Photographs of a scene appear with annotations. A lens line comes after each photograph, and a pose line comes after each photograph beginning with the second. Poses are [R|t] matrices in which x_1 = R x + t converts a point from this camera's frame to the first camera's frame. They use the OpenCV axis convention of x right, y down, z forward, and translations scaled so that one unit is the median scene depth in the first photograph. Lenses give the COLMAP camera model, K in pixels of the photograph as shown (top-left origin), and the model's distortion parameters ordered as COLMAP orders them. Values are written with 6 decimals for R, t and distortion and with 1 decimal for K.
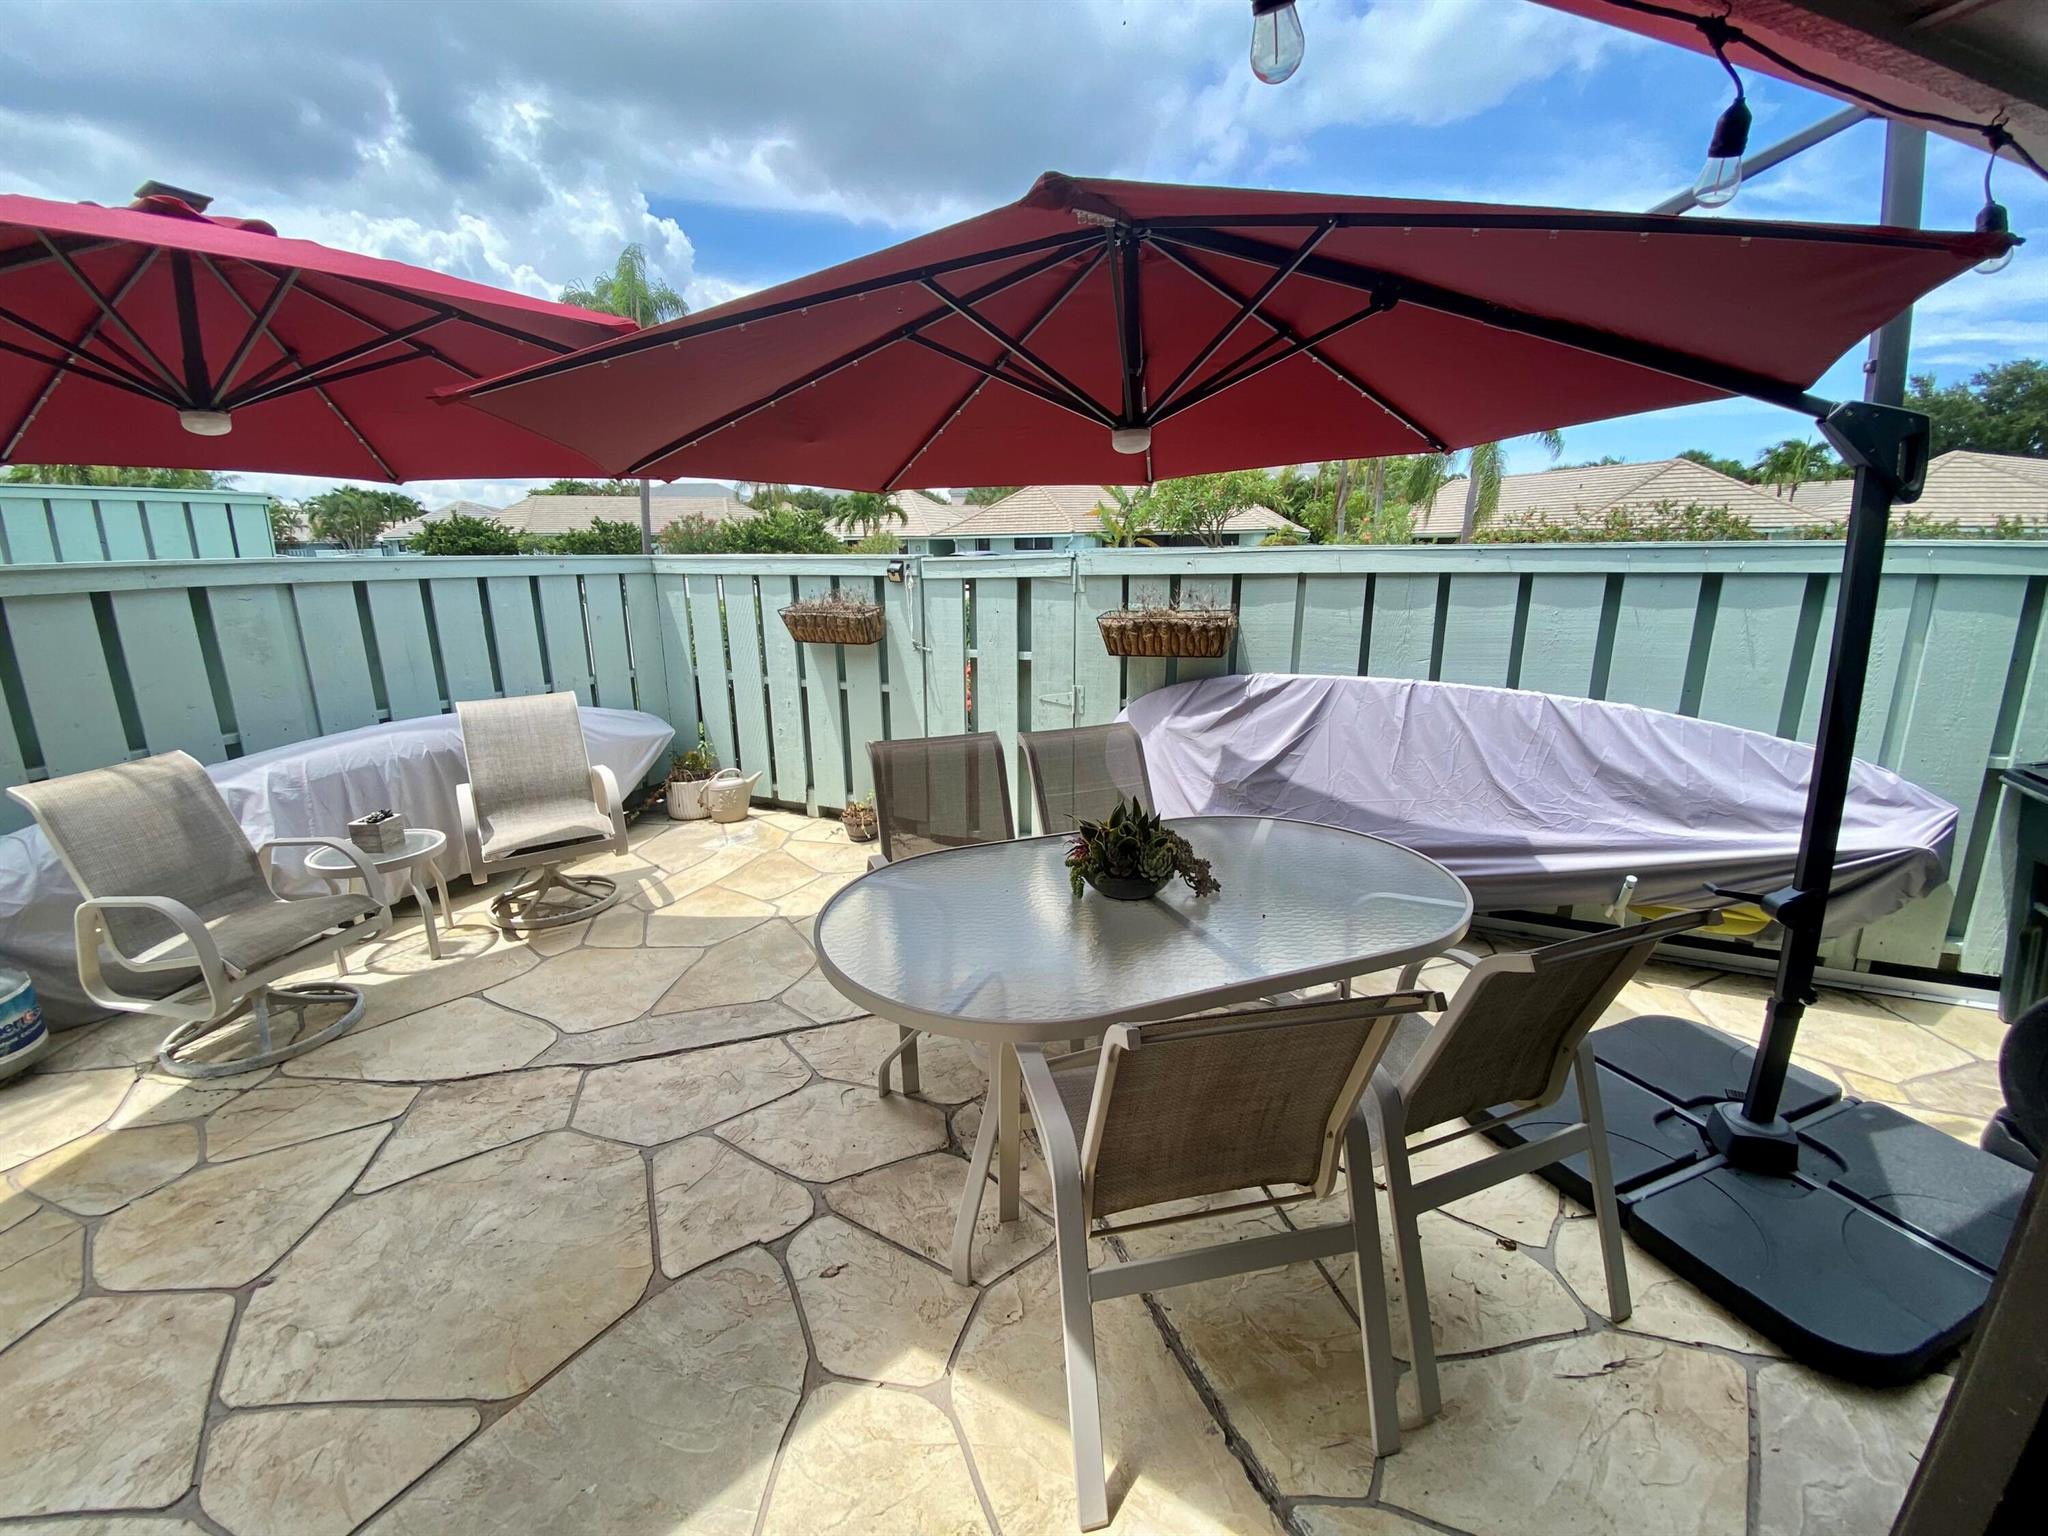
lens RADIAL K [[823.1, 0, 1011.4], [0, 823.1, 767.0], [0, 0, 1]] dist [0.016870, -0.019645]
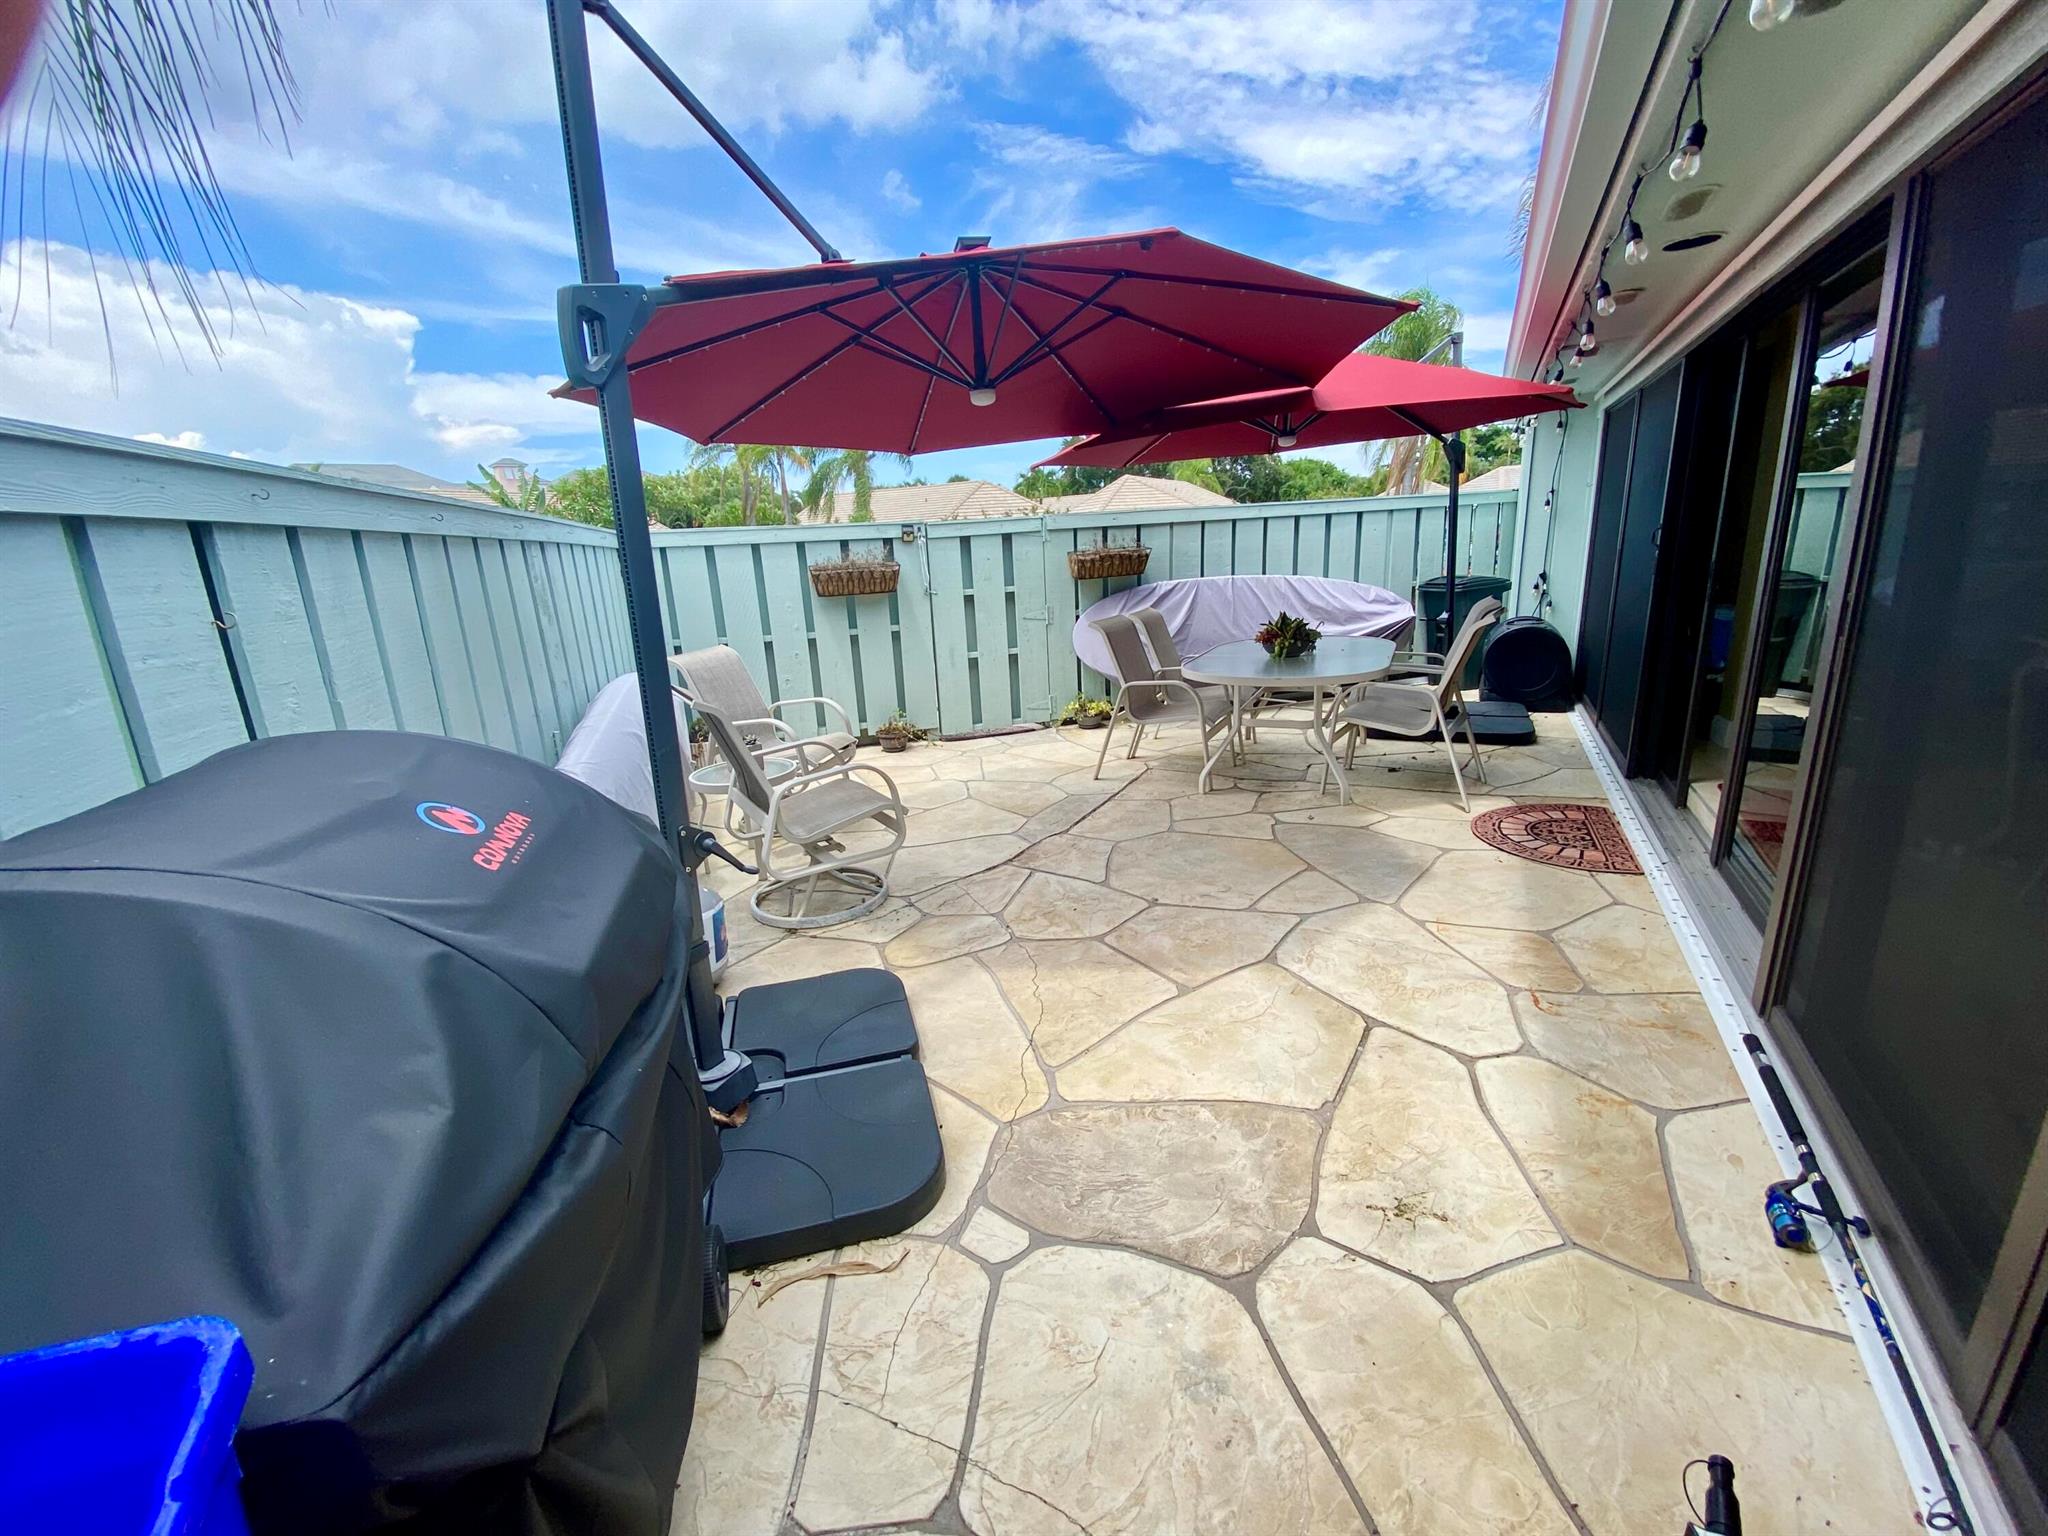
lens RADIAL K [[823.1, 0, 1011.4], [0, 823.1, 767.0], [0, 0, 1]] dist [0.016870, -0.019645]
pose [[0.739983, -0.200696, 0.641987, -1.029159], [0.211388, 0.975478, 0.061295, 0.087246], [-0.638546, 0.090351, 0.764262, -0.076855]]
